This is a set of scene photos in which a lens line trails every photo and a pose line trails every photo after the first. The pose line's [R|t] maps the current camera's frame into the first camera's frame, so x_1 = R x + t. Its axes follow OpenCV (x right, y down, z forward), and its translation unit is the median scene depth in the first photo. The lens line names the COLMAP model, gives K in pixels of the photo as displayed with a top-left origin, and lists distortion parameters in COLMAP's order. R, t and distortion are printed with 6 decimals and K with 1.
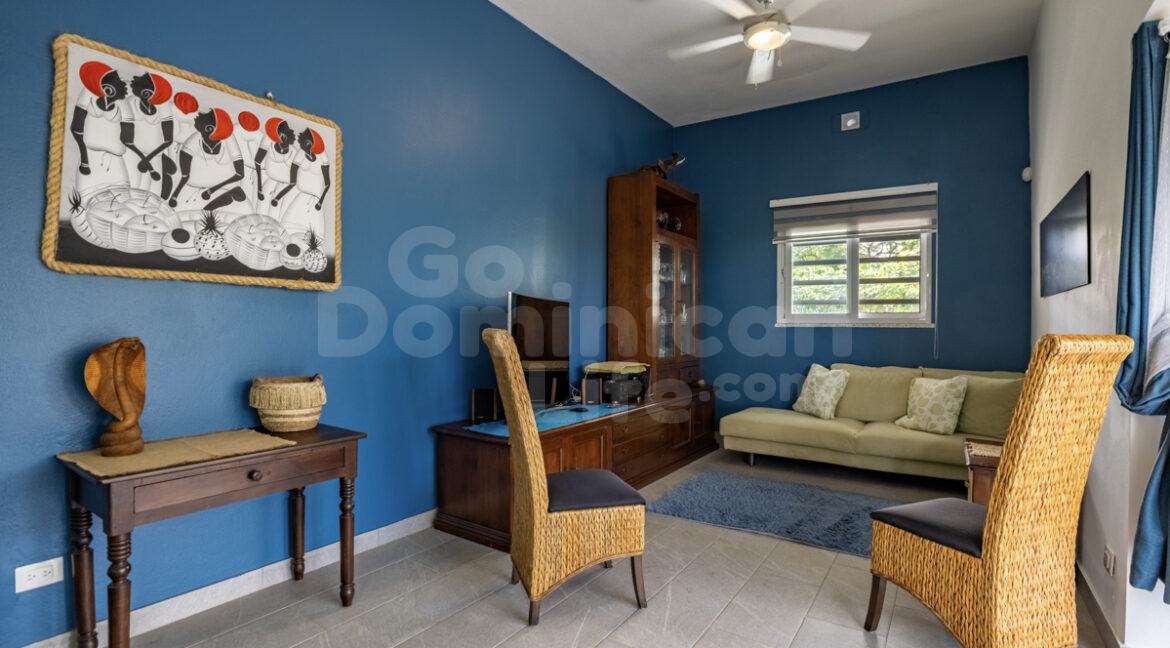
lens RADIAL K [[540.1, 0, 585.0], [0, 540.1, 324.0], [0, 0, 1]] dist [-0.053439, 0.015565]
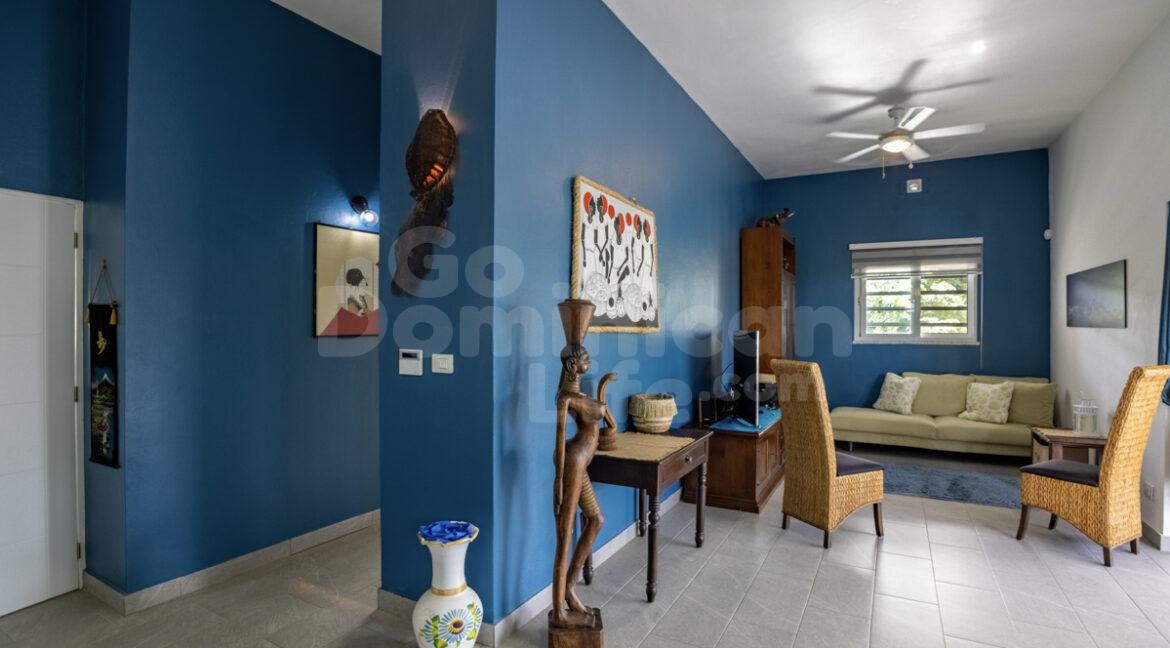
lens RADIAL K [[557.7, 0, 585.0], [0, 557.7, 324.0], [0, 0, 1]] dist [-0.028284, 0.001116]
pose [[0.993114, -0.003591, 0.117098, -0.620244], [0.003249, 0.999990, 0.003112, -0.067432], [-0.117108, -0.002710, 0.993116, -0.335994]]
